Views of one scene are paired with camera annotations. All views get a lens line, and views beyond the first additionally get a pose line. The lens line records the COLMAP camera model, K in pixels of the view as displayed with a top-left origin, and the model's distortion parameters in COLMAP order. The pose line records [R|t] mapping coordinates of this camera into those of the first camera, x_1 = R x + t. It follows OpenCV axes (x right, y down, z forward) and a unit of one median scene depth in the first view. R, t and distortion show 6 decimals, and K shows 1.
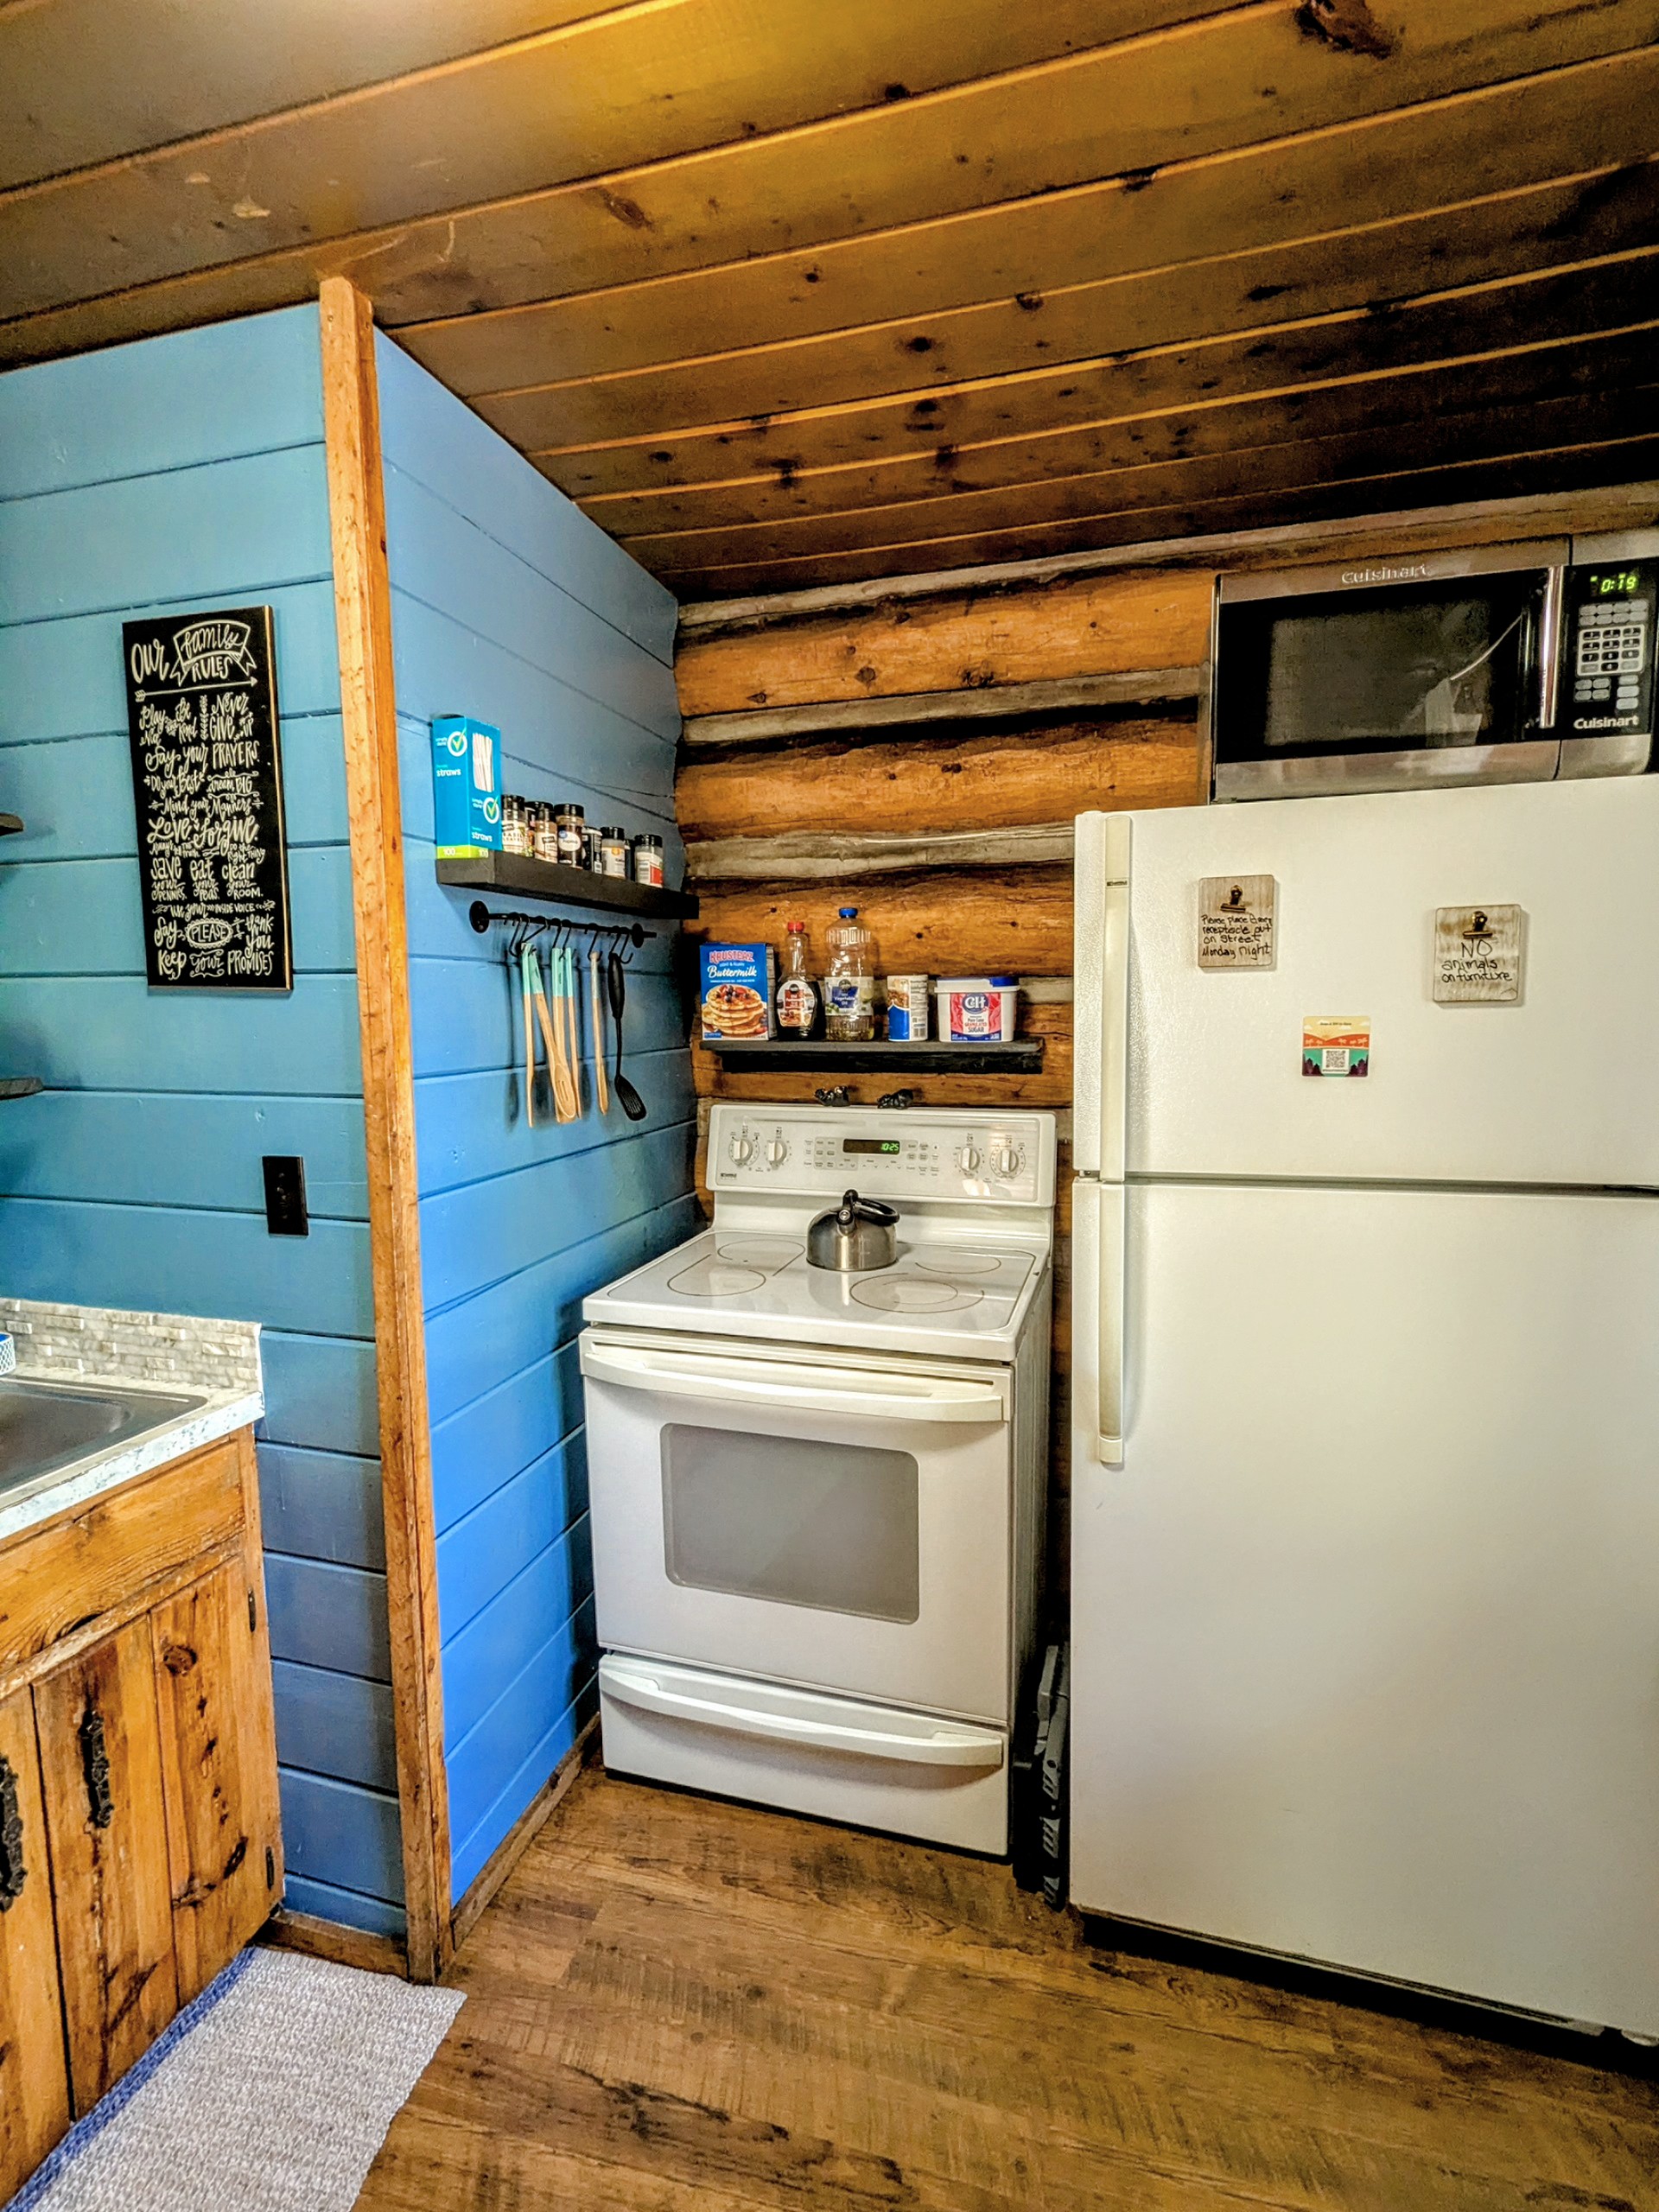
lens RADIAL K [[1042.6, 0, 822.1], [0, 1042.6, 1098.4], [0, 0, 1]] dist [0.002384, 0.003029]
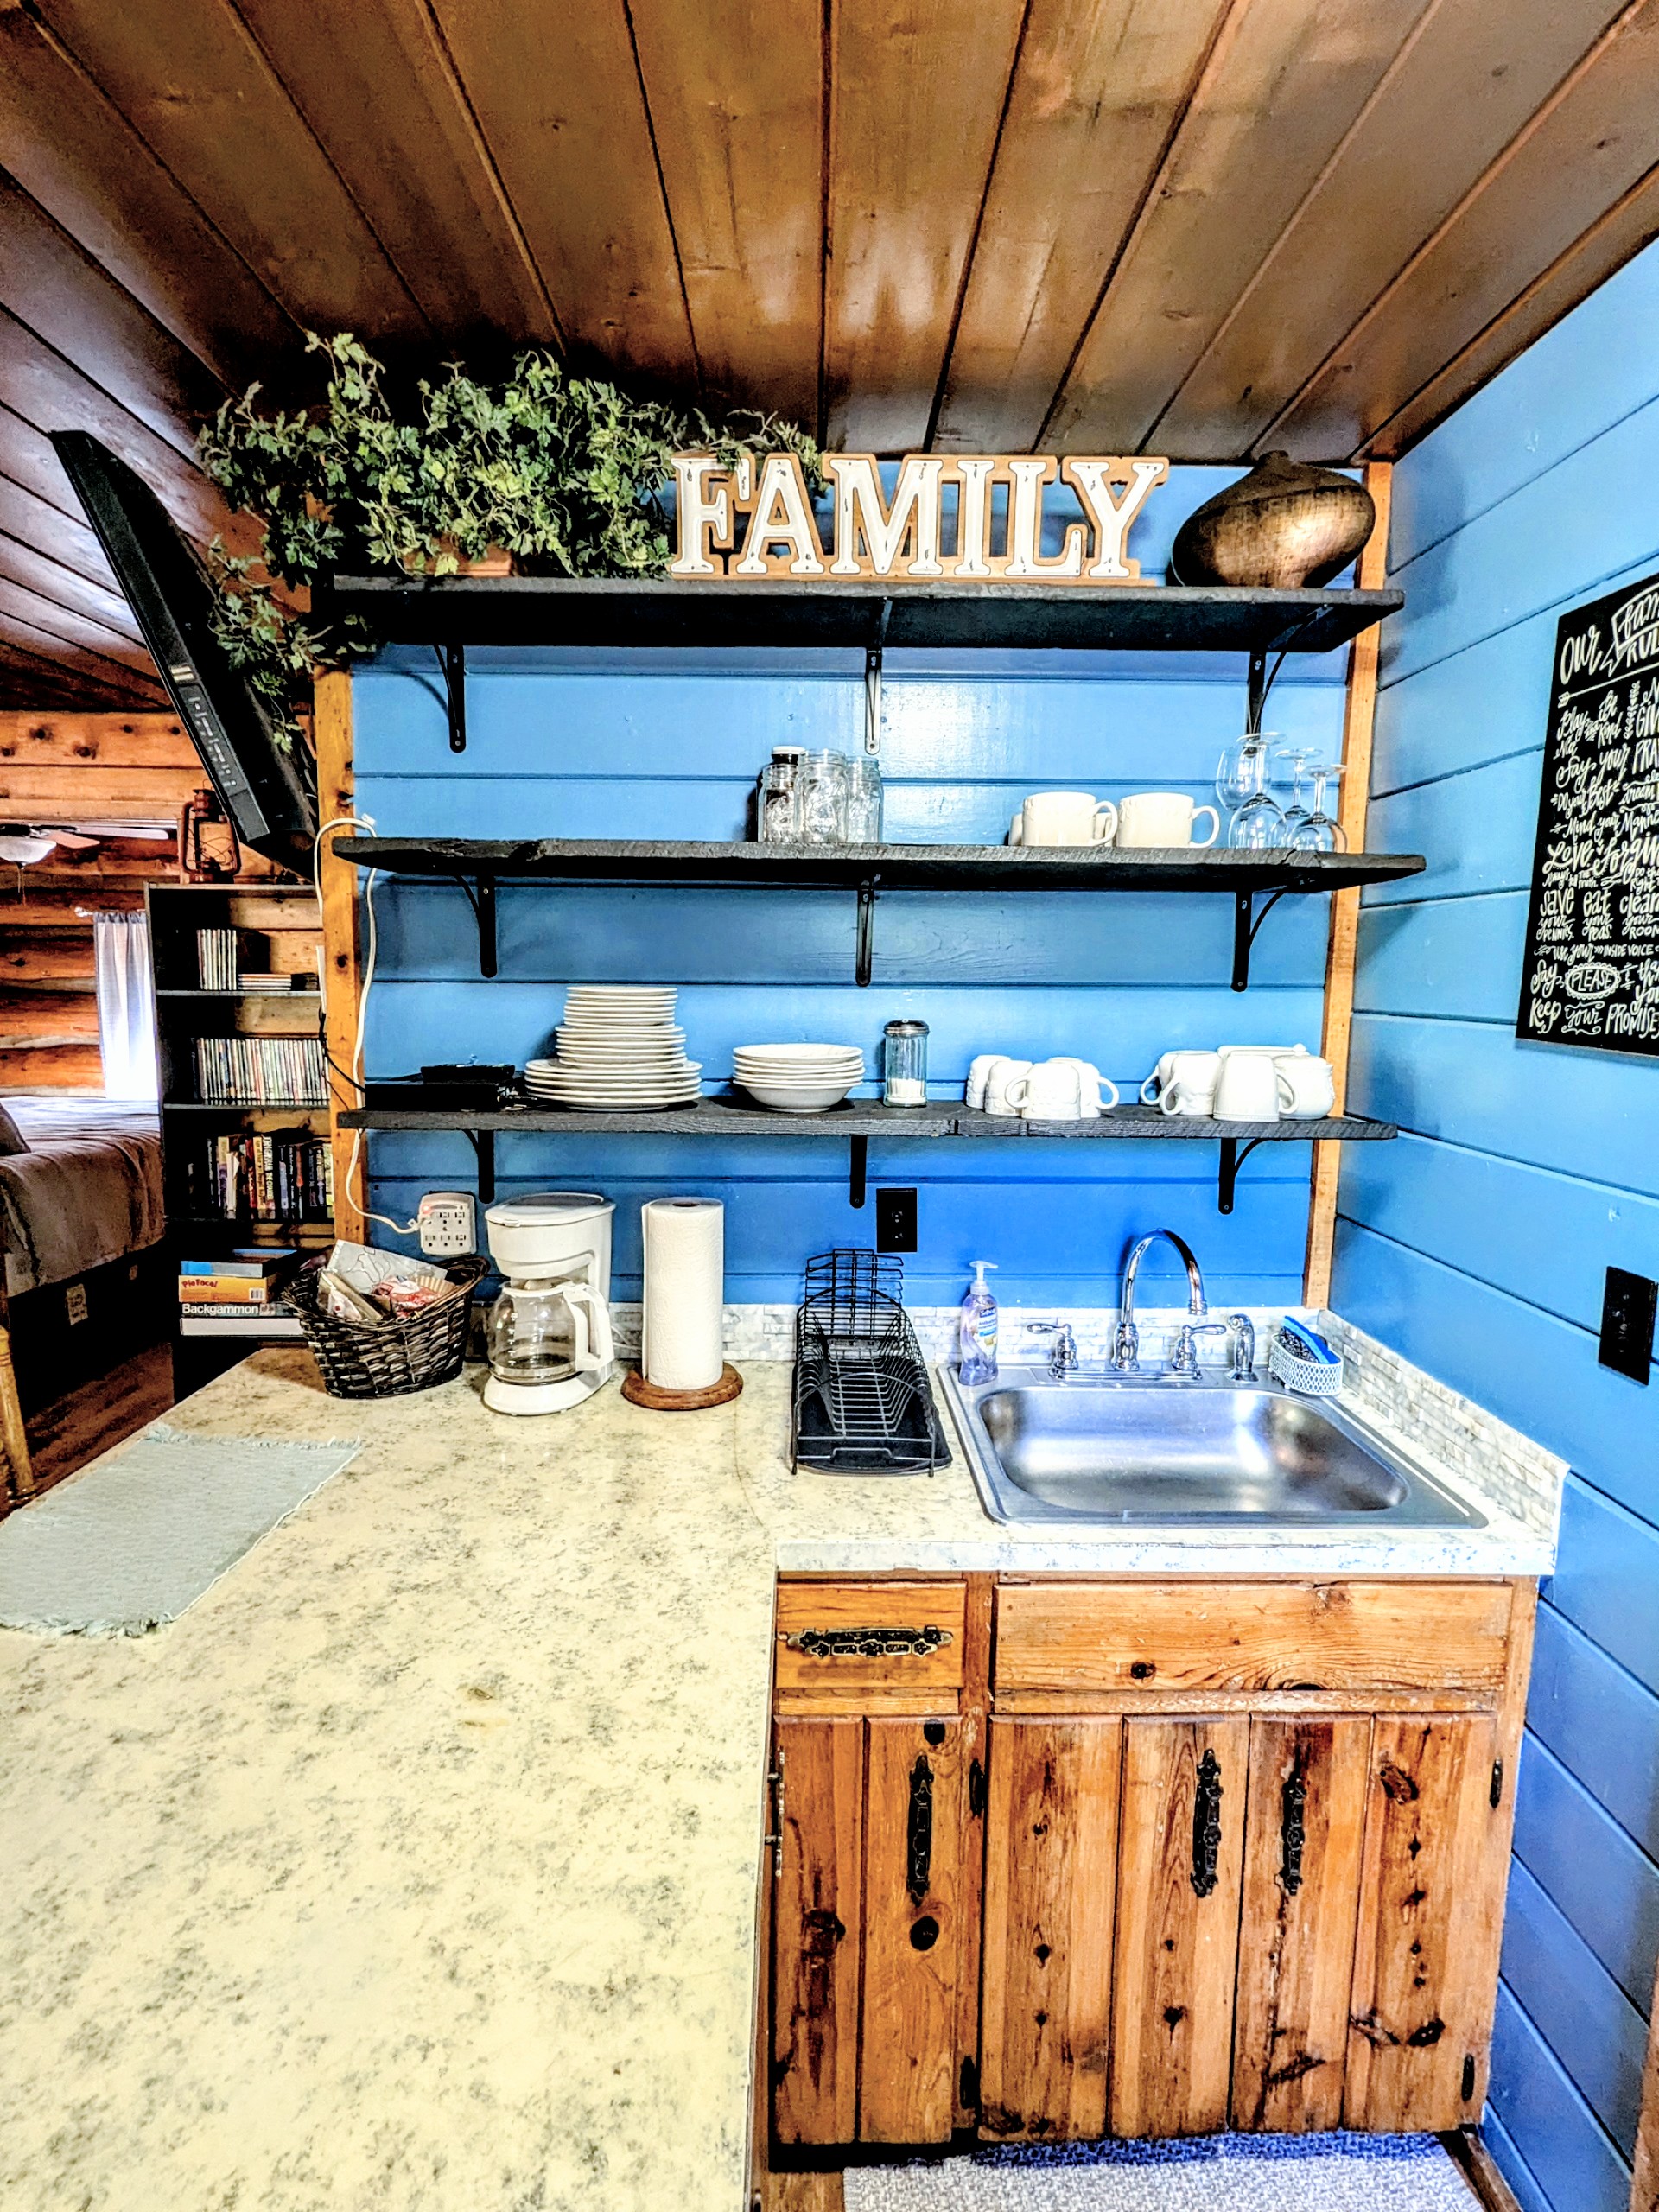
lens RADIAL K [[1042.6, 0, 830.4], [0, 1042.6, 1104.8], [0, 0, 1]] dist [0.002384, 0.003029]
pose [[0.296876, 0.136030, -0.945177, 0.020648], [-0.098396, 0.988891, 0.111416, -0.095379], [0.949833, 0.059925, 0.306963, 0.191857]]
